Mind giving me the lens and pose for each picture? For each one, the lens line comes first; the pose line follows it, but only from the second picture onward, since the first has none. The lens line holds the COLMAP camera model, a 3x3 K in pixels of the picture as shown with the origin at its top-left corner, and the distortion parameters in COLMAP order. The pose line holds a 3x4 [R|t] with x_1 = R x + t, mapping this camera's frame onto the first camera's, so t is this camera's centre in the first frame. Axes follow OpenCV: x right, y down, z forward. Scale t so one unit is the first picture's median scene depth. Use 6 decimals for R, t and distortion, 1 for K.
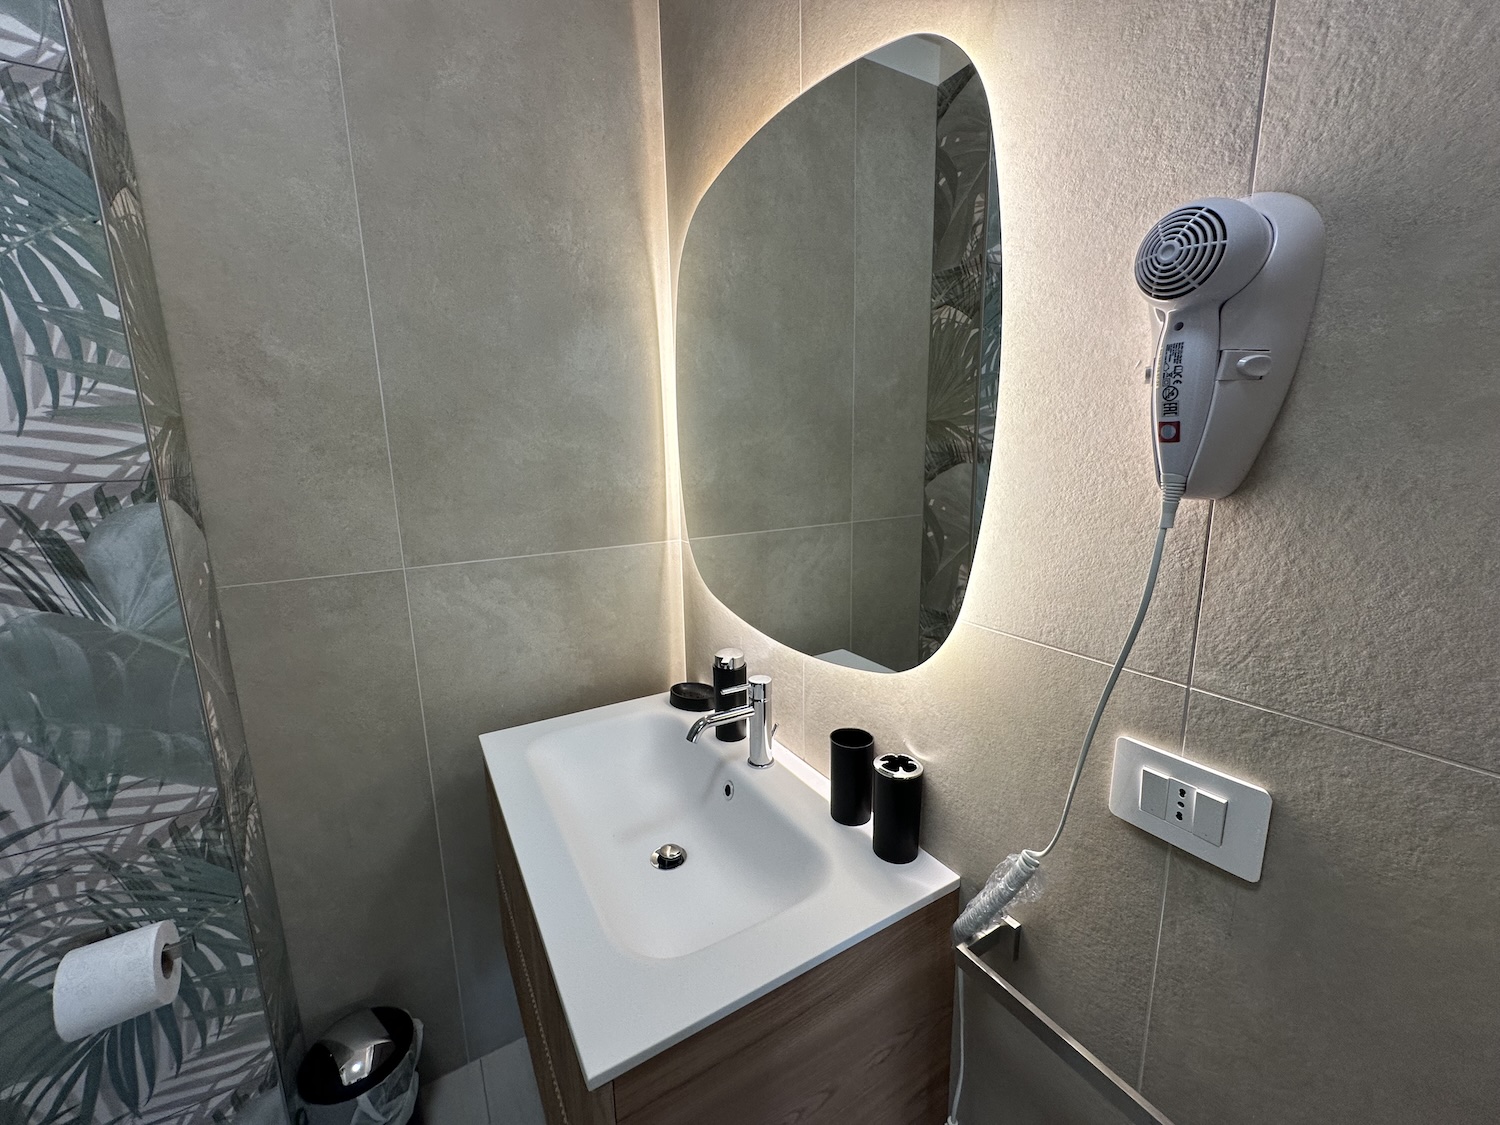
lens RADIAL K [[595.6, 0, 747.3], [0, 595.6, 559.7], [0, 0, 1]] dist [-0.001997, 0.000429]
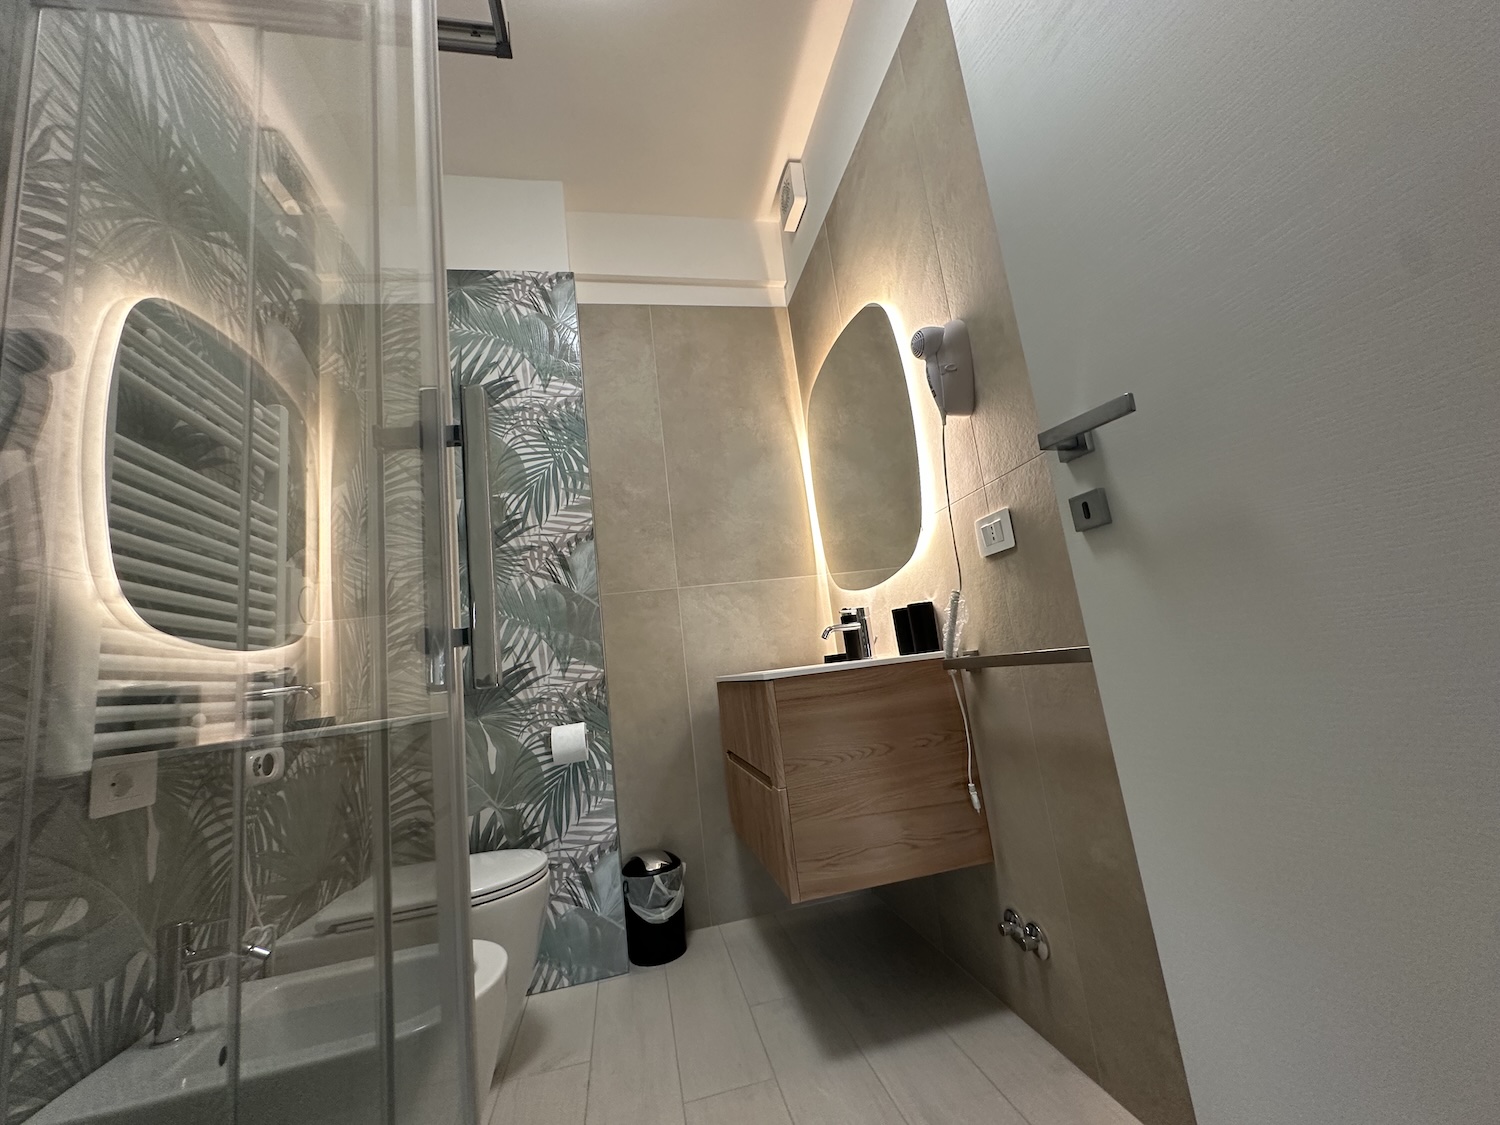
lens RADIAL K [[595.6, 0, 750.0], [0, 595.6, 565.5], [0, 0, 1]] dist [-0.001997, 0.000429]
pose [[0.939746, -0.148394, -0.307989, 0.298966], [0.038417, 0.941015, -0.336176, 0.727607], [0.339708, 0.304088, 0.890016, -0.793496]]
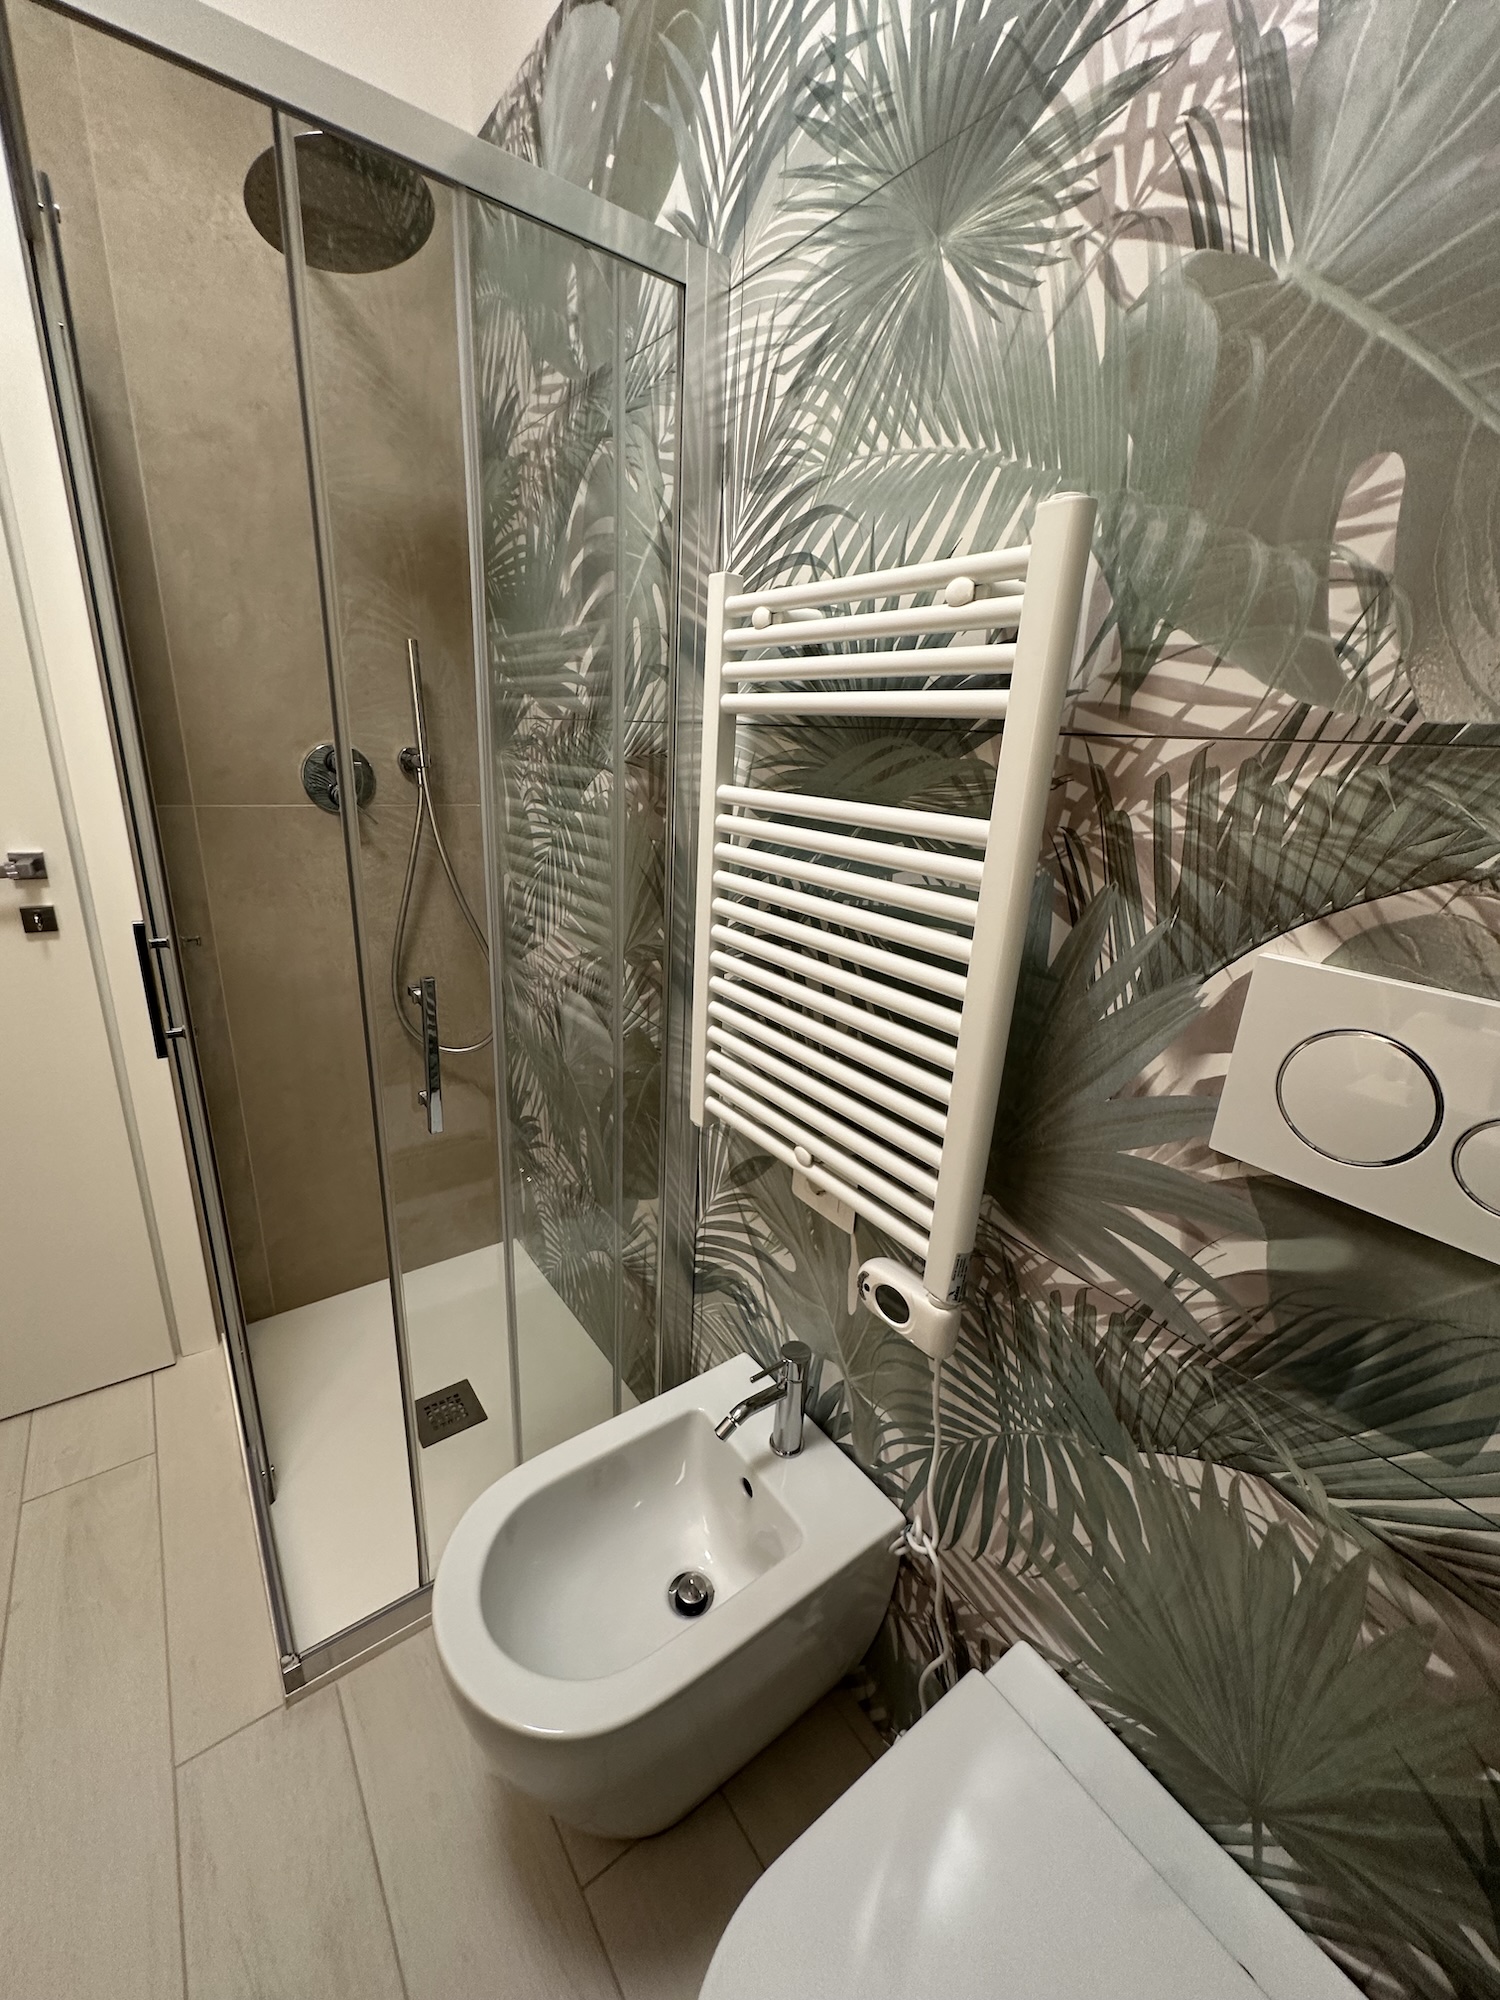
lens RADIAL K [[794.2, 0, 755.4], [0, 794.2, 1005.8], [0, 0, 1]] dist [-0.001997, 0.000429]
pose [[0.101135, 0.330378, -0.938415, -0.265512], [-0.239793, 0.923537, 0.299297, 0.491970], [0.965542, 0.194756, 0.172625, 0.508448]]
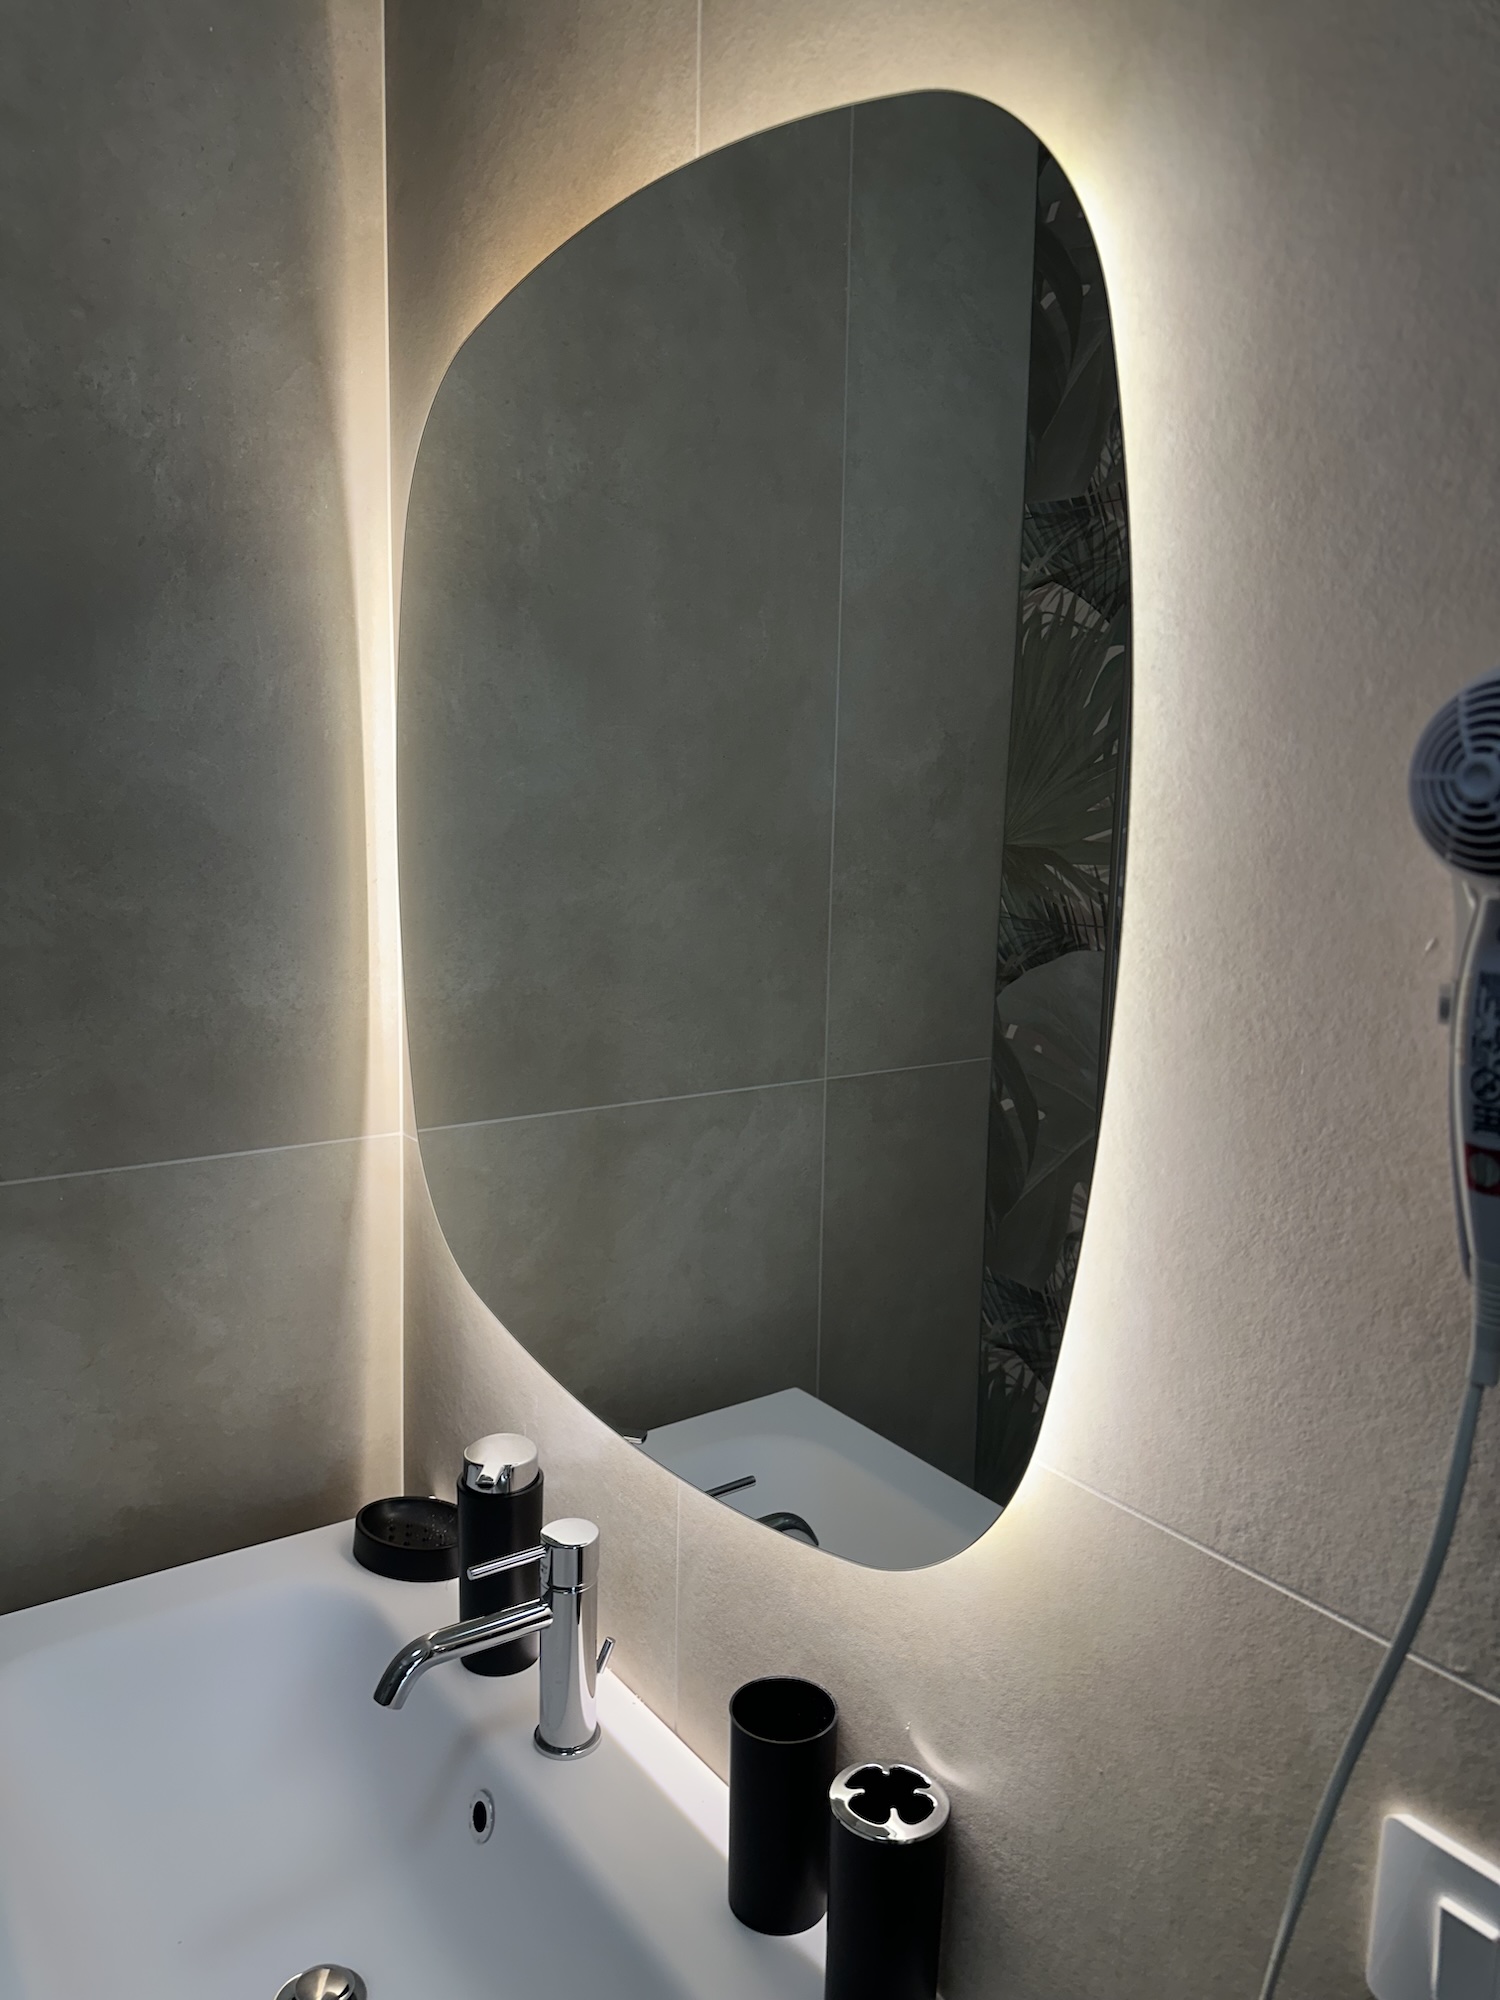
lens RADIAL K [[1410.7, 0, 746.6], [0, 1410.7, 1006.5], [0, 0, 1]] dist [0.032963, -0.039284]
pose [[0.994943, 0.028188, 0.096409, 0.041470], [-0.024268, 0.998840, -0.041587, -0.128325], [-0.097470, 0.039037, 0.994473, 0.023805]]
